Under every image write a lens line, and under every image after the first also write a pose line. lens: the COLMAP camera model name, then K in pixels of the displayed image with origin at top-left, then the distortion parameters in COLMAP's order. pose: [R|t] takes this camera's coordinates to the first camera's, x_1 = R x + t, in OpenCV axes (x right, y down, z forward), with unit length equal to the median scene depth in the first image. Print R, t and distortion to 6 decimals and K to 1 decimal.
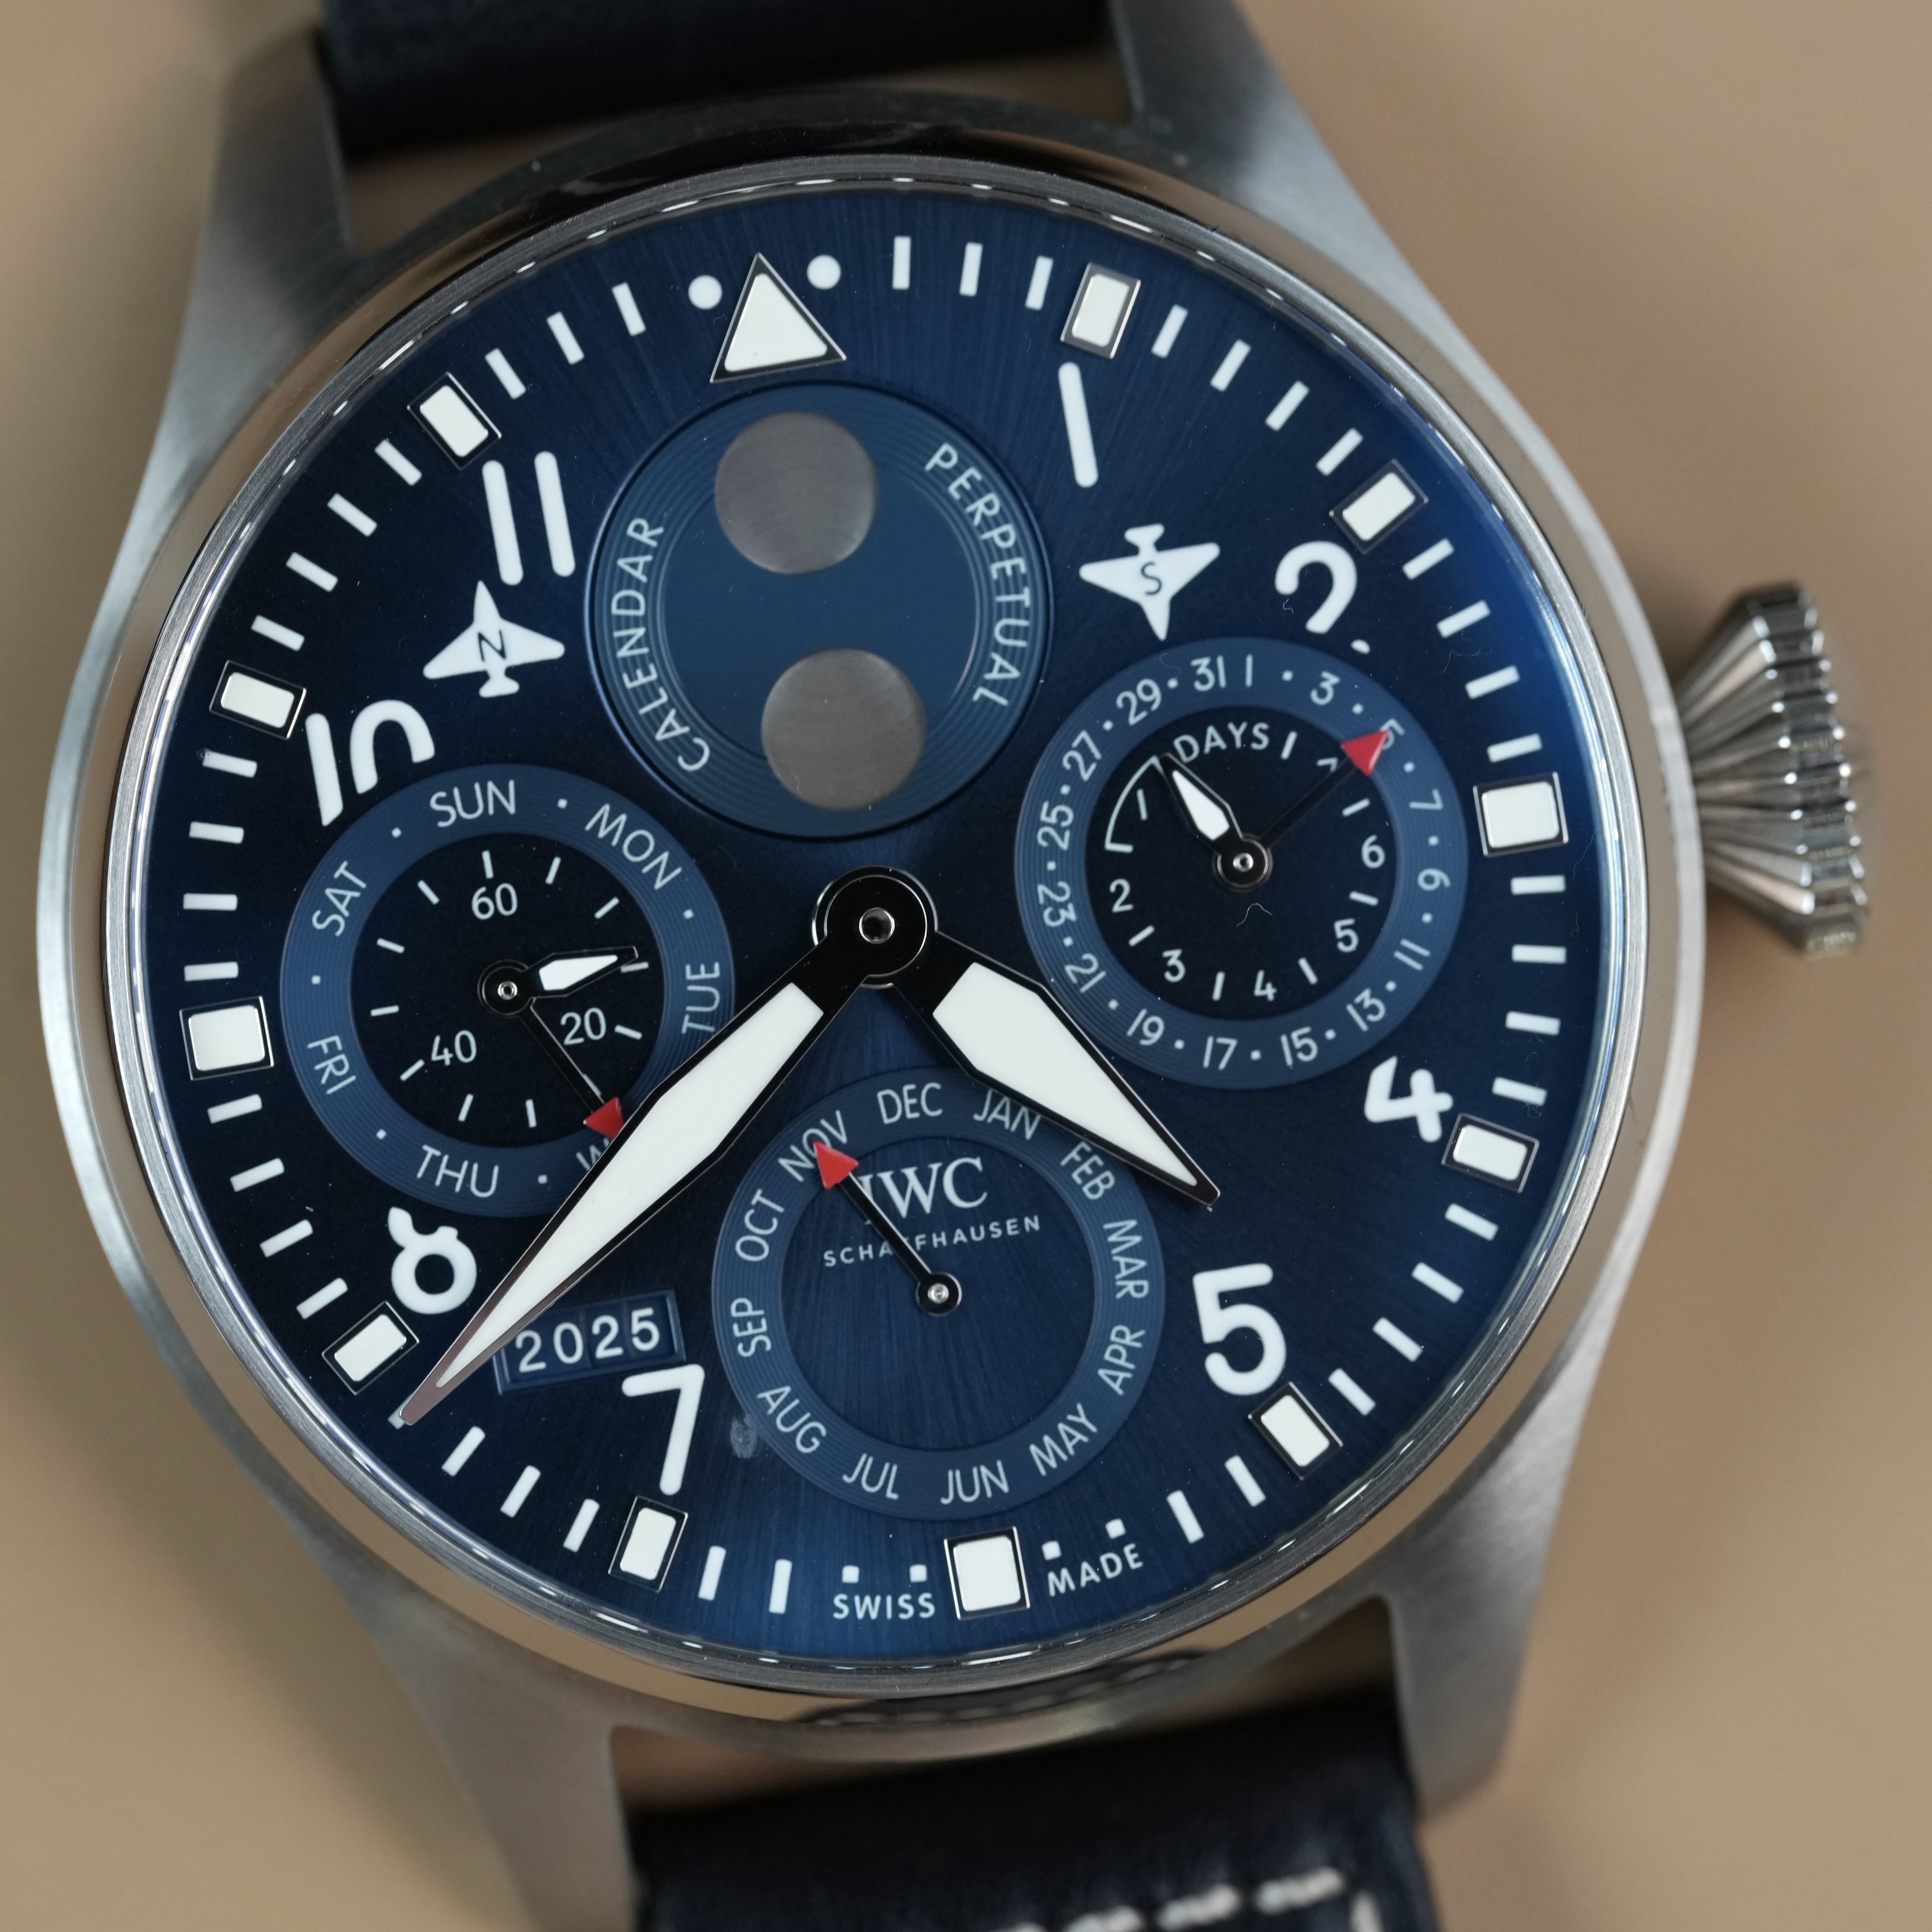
lens RADIAL K [[10778.8, 0, 968.2], [0, 10778.8, 971.9], [0, 0, 1]] dist [0.107632, 0.000000]
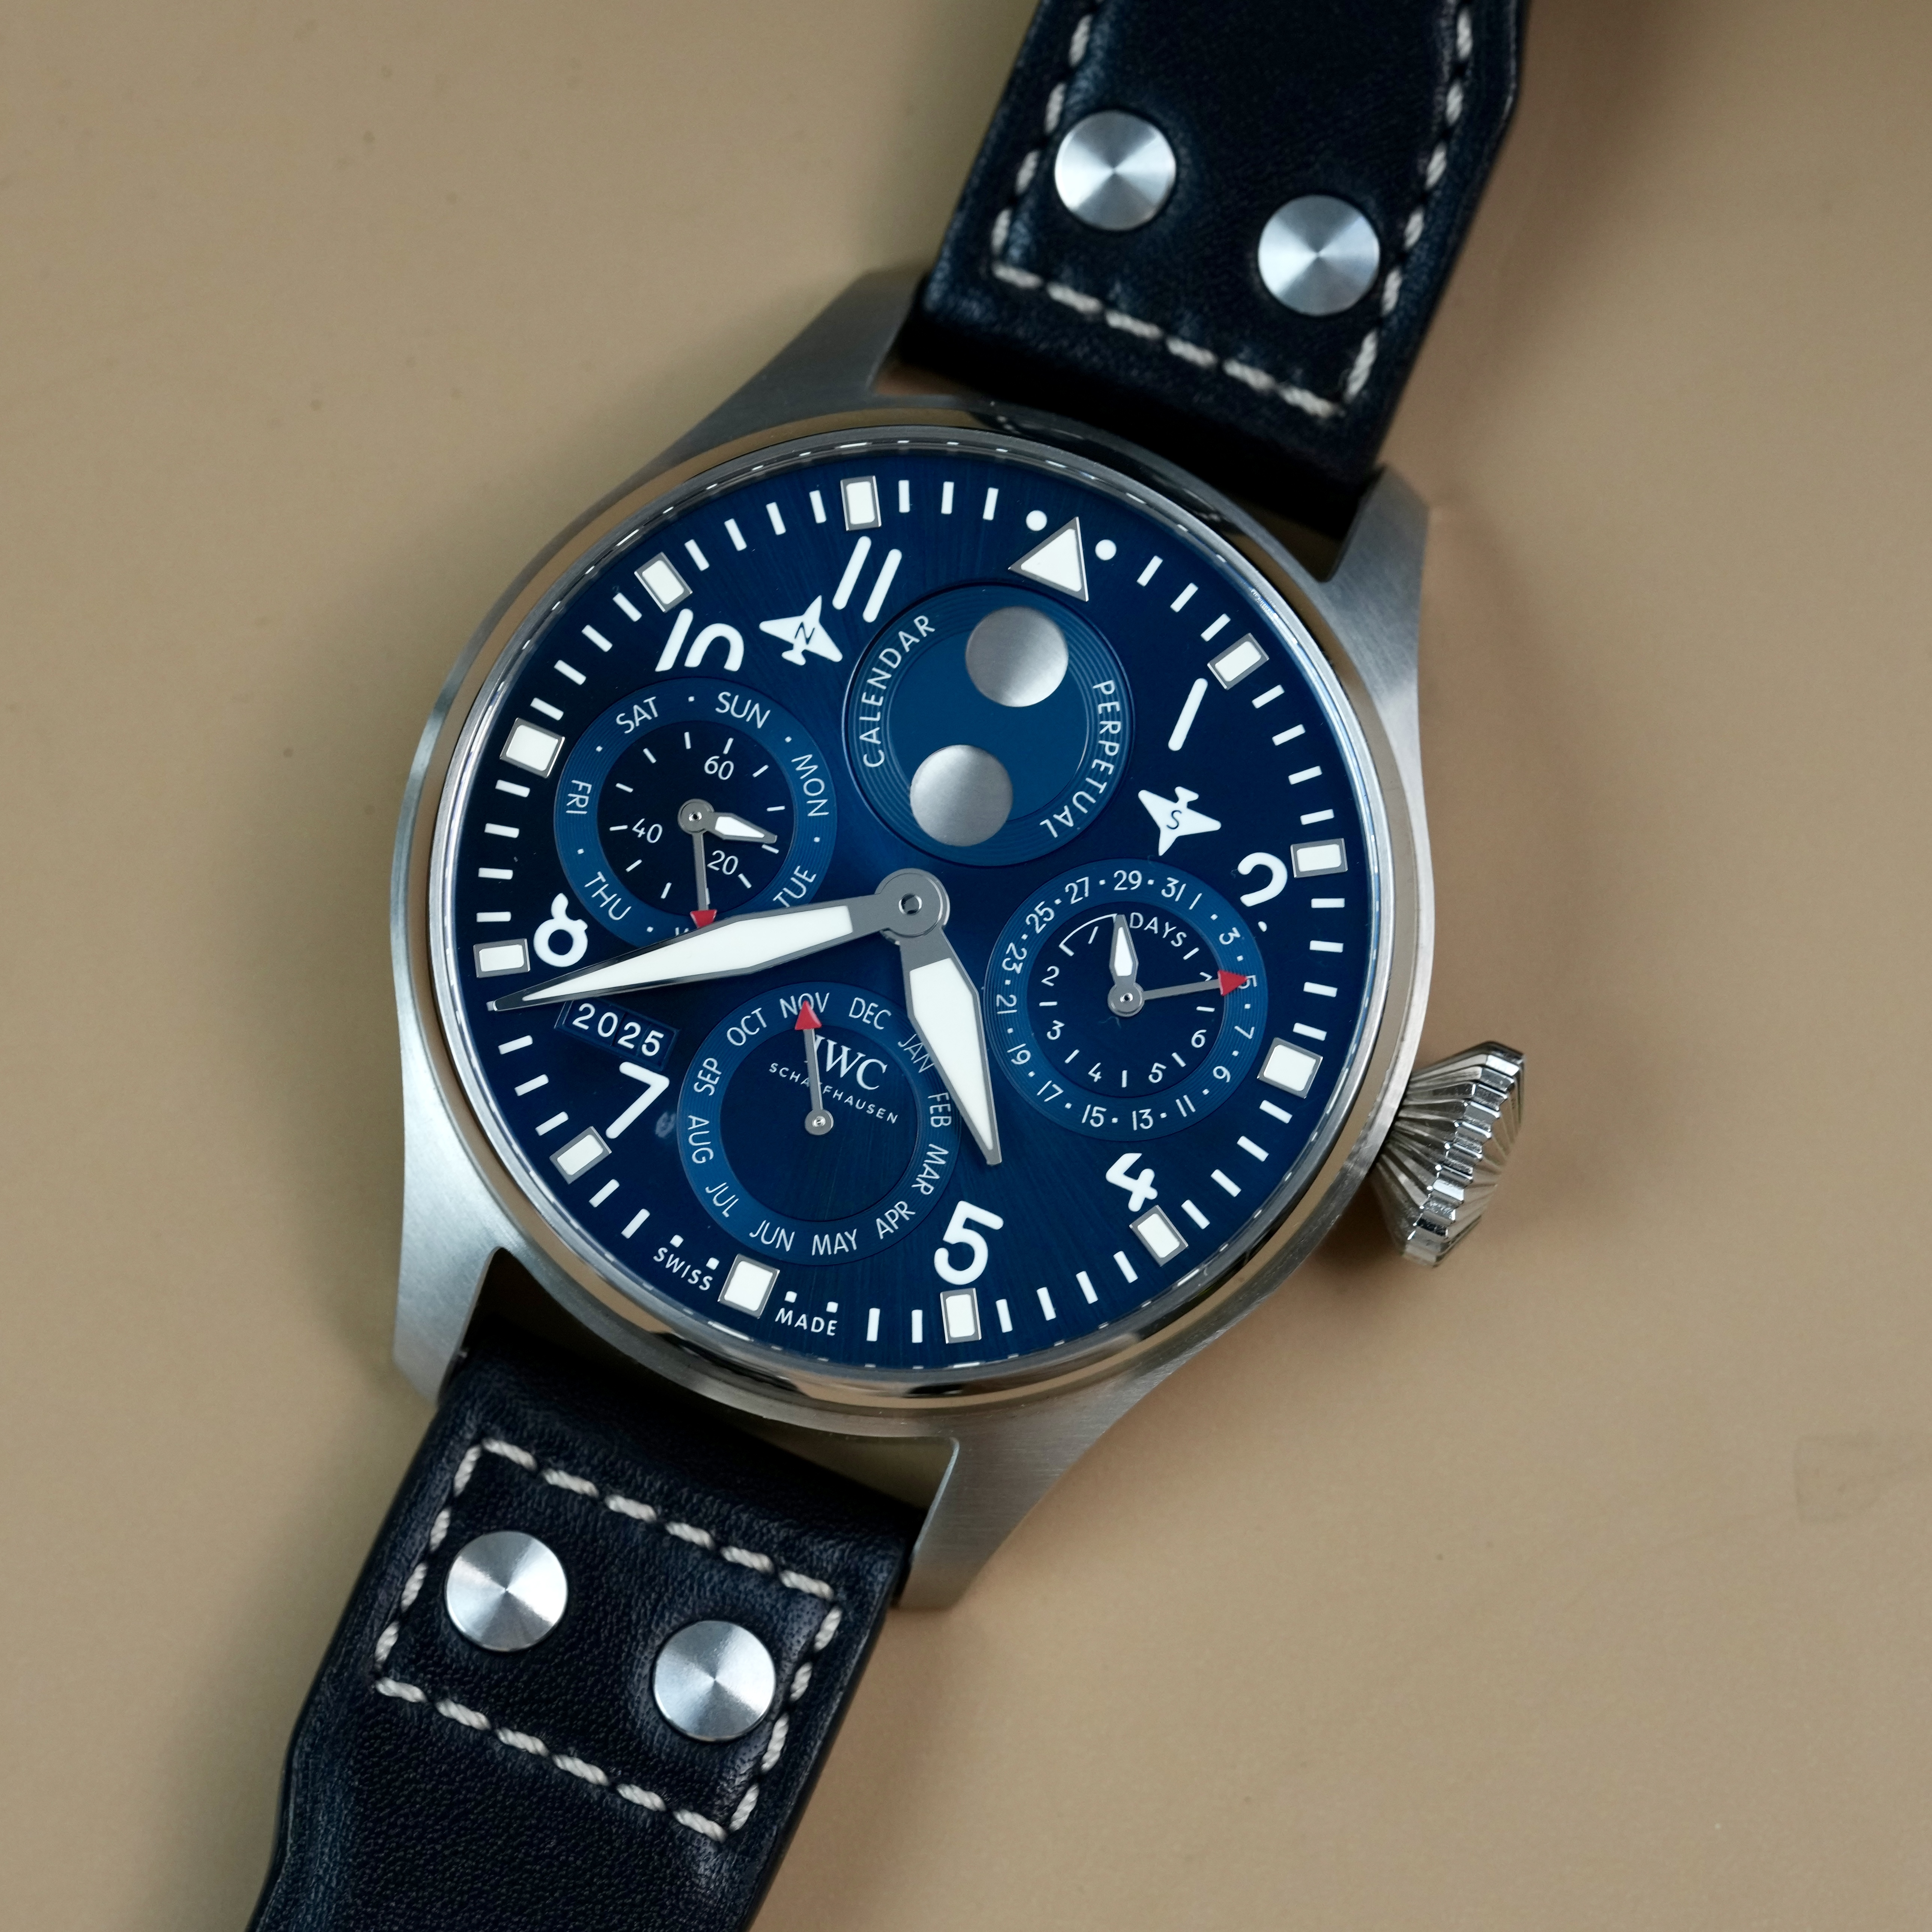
lens RADIAL K [[10778.8, 0, 961.8], [0, 10778.8, 966.4], [0, 0, 1]] dist [0.107632, 0.000000]
pose [[0.839912, 0.536500, -0.081950, 0.132882], [-0.541952, 0.837149, -0.073963, 0.116723], [0.028923, 0.106535, 0.993888, -0.583262]]
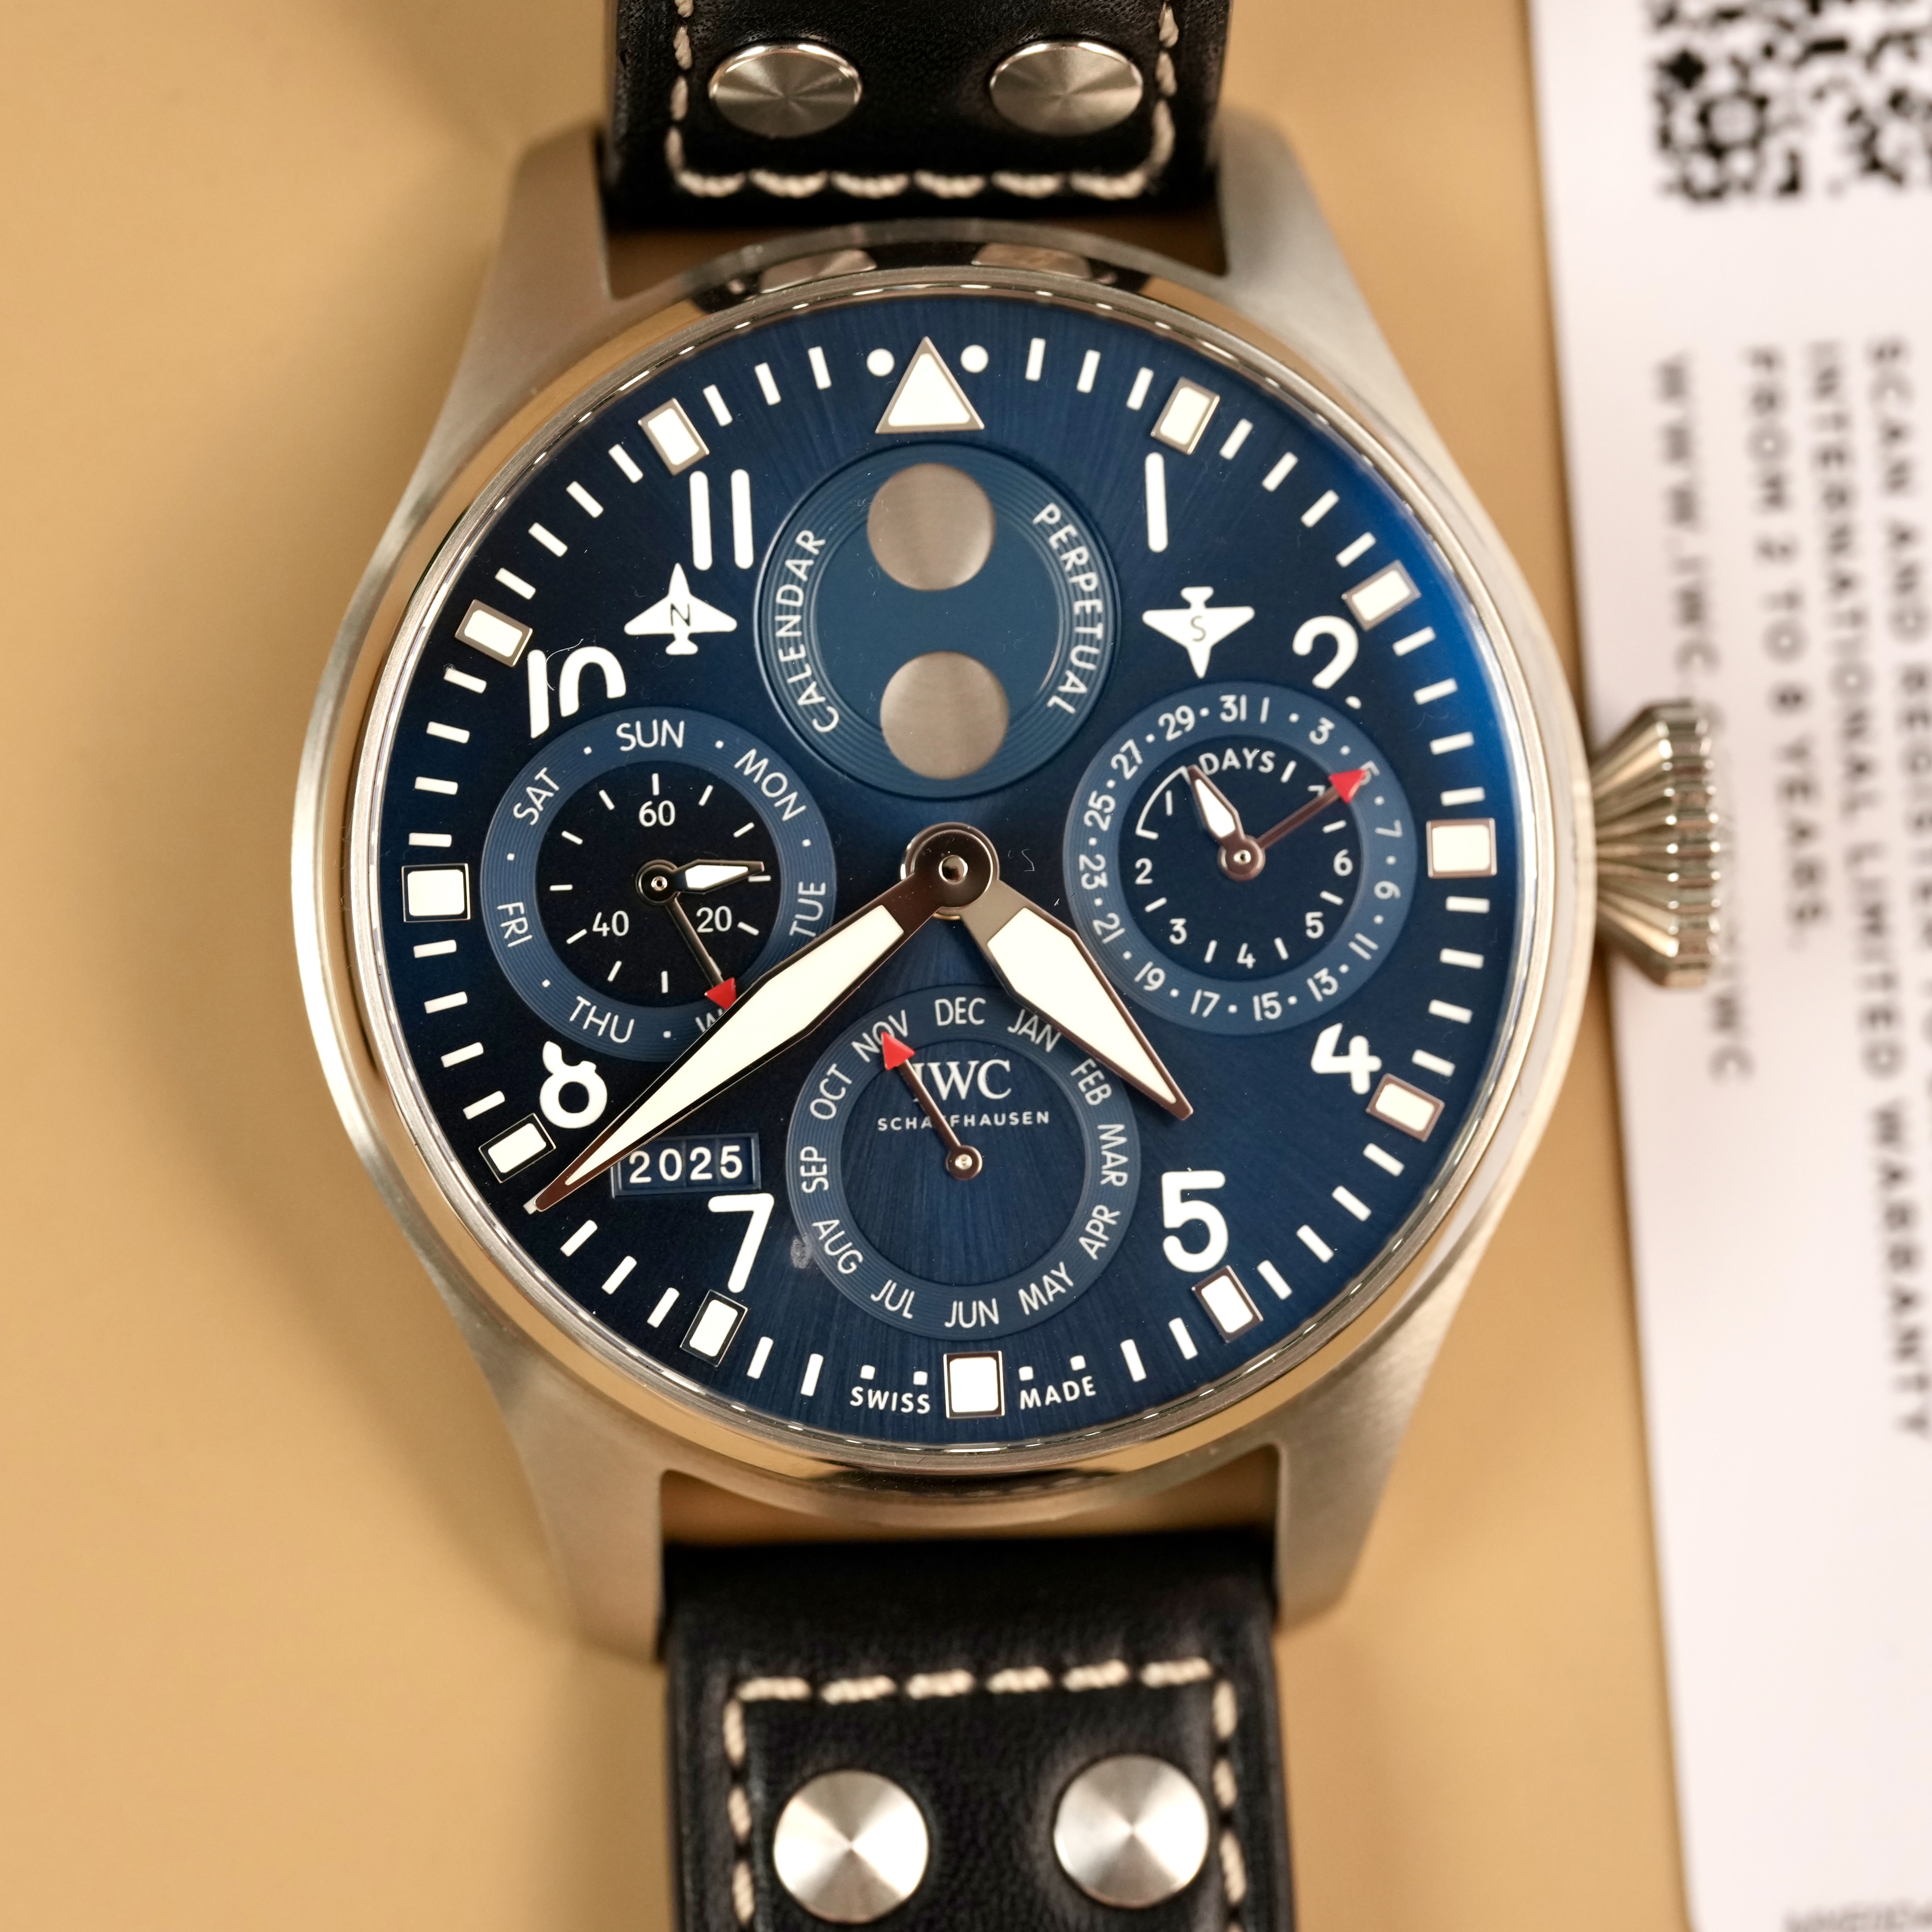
lens RADIAL K [[10778.8, 0, 968.4], [0, 10778.8, 958.3], [0, 0, 1]] dist [0.107632, 0.000000]
pose [[0.991336, 0.126285, 0.036113, -0.051275], [-0.125210, 0.991658, -0.030621, 0.044834], [-0.039678, 0.025834, 0.998878, -0.274836]]
